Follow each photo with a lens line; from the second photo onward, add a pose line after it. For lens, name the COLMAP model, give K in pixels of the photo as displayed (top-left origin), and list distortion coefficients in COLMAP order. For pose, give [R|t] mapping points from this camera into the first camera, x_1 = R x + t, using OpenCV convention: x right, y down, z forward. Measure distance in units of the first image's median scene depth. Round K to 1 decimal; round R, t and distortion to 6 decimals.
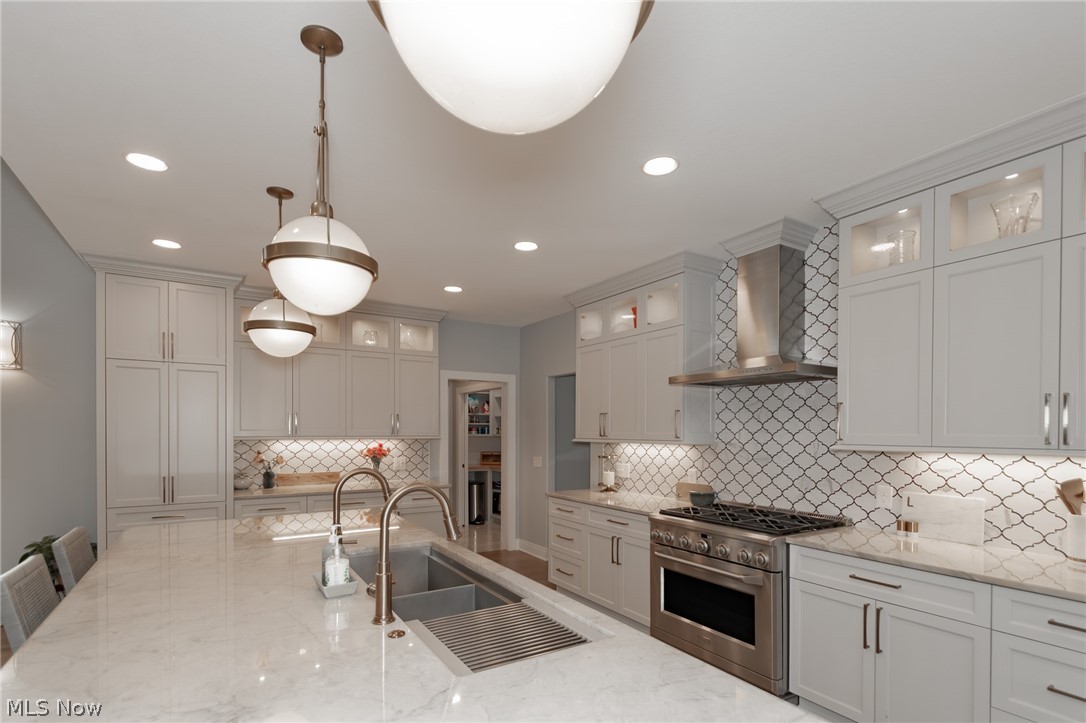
lens RADIAL K [[507.5, 0, 537.3], [0, 507.5, 433.9], [0, 0, 1]] dist [0.003141, -0.000033]
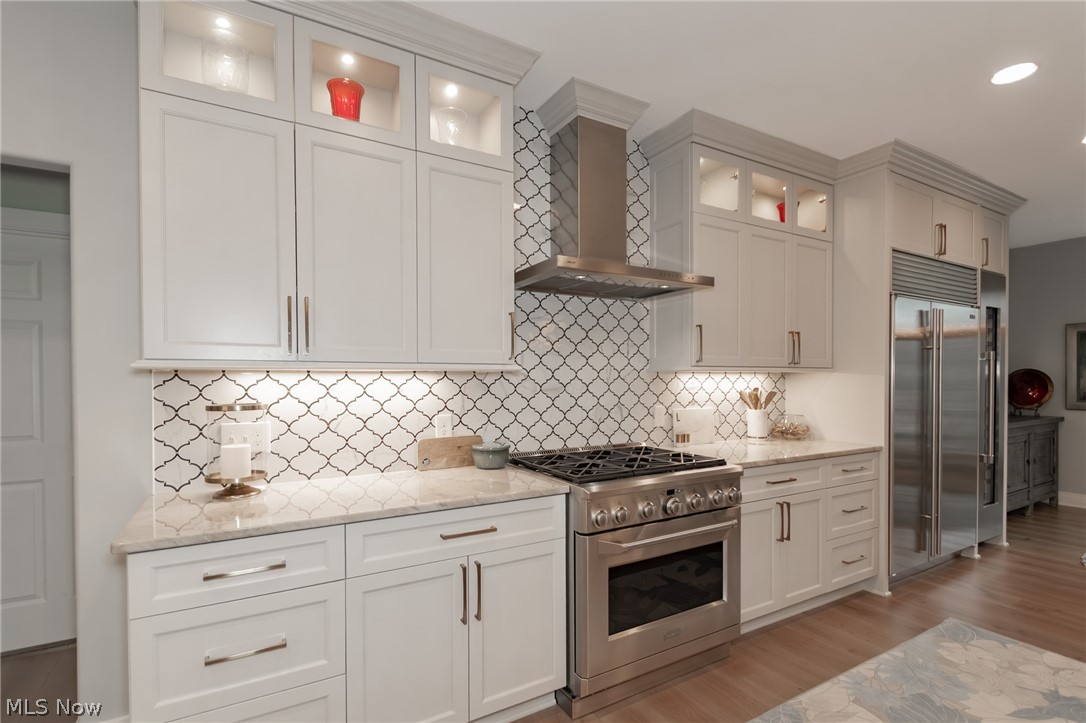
lens RADIAL K [[520.6, 0, 543.0], [0, 520.6, 376.4], [0, 0, 1]] dist [0.000692, 0.000303]
pose [[0.030340, -0.003283, 0.999534, -0.341081], [0.007782, 0.999965, 0.003048, 0.026043], [-0.999509, 0.007686, 0.030364, 0.948495]]
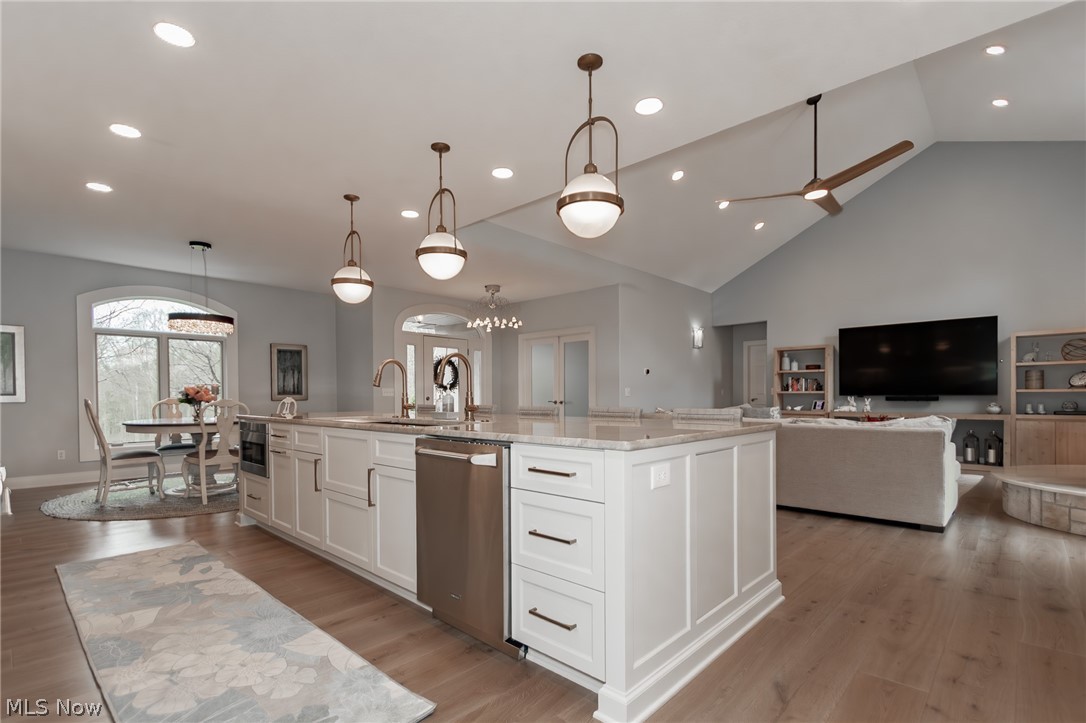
lens RADIAL K [[515.0, 0, 541.9], [0, 515.0, 401.0], [0, 0, 1]] dist [0.004187, -0.000268]
pose [[-0.966519, 0.005670, -0.256534, -0.122229], [0.001565, 0.999867, 0.016204, 0.101029], [0.256592, 0.015260, -0.966399, 1.399701]]
